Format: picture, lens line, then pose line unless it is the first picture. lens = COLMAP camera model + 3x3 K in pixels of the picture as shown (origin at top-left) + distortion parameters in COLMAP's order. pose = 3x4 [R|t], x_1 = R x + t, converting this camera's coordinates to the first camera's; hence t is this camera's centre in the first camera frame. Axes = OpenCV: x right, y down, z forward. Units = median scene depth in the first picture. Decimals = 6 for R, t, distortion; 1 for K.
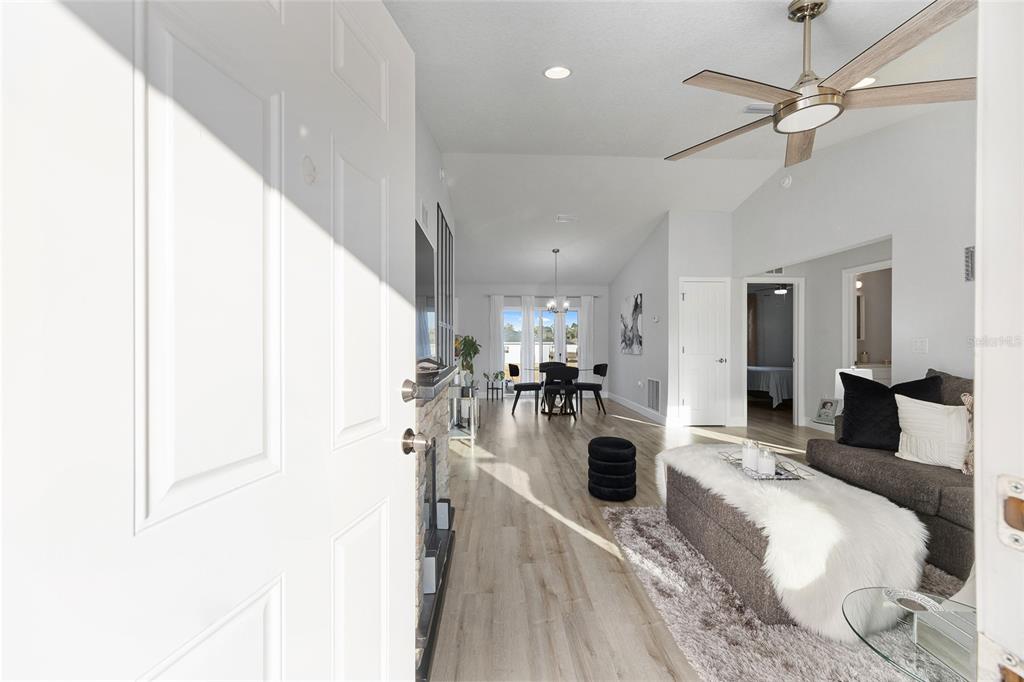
lens RADIAL K [[409.9, 0, 512.5], [0, 409.9, 343.1], [0, 0, 1]] dist [0.001193, 0.000699]
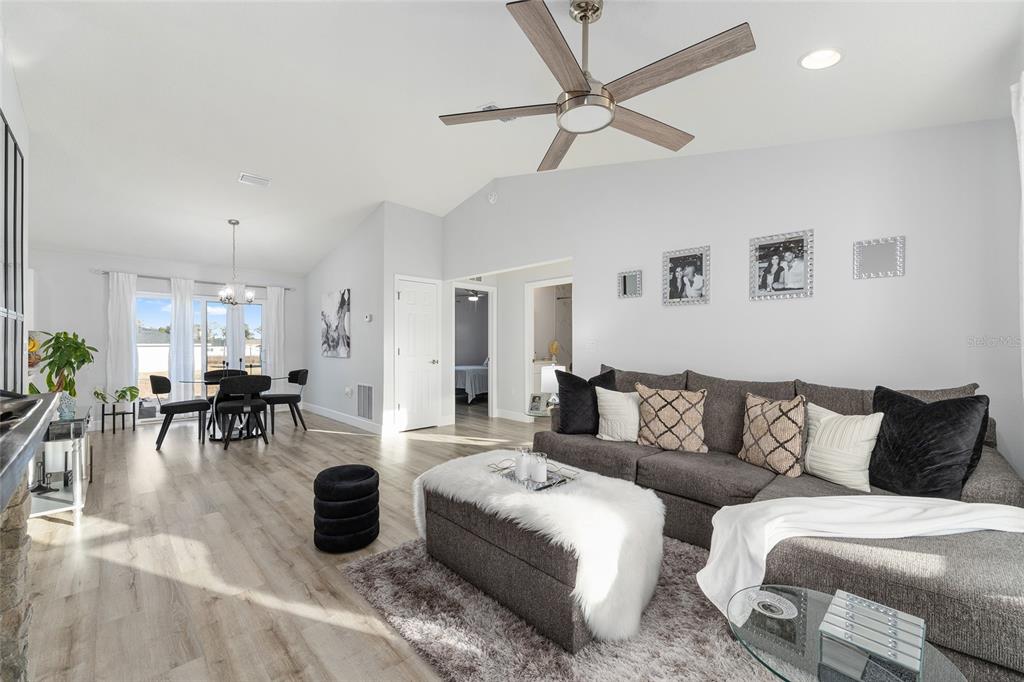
lens RADIAL K [[409.9, 0, 512.5], [0, 409.9, 343.1], [0, 0, 1]] dist [0.001193, 0.000699]
pose [[0.740223, 0.002013, 0.672358, -0.026708], [0.000832, 0.999992, -0.003911, 0.000597], [-0.672361, 0.003454, 0.740216, 0.121388]]
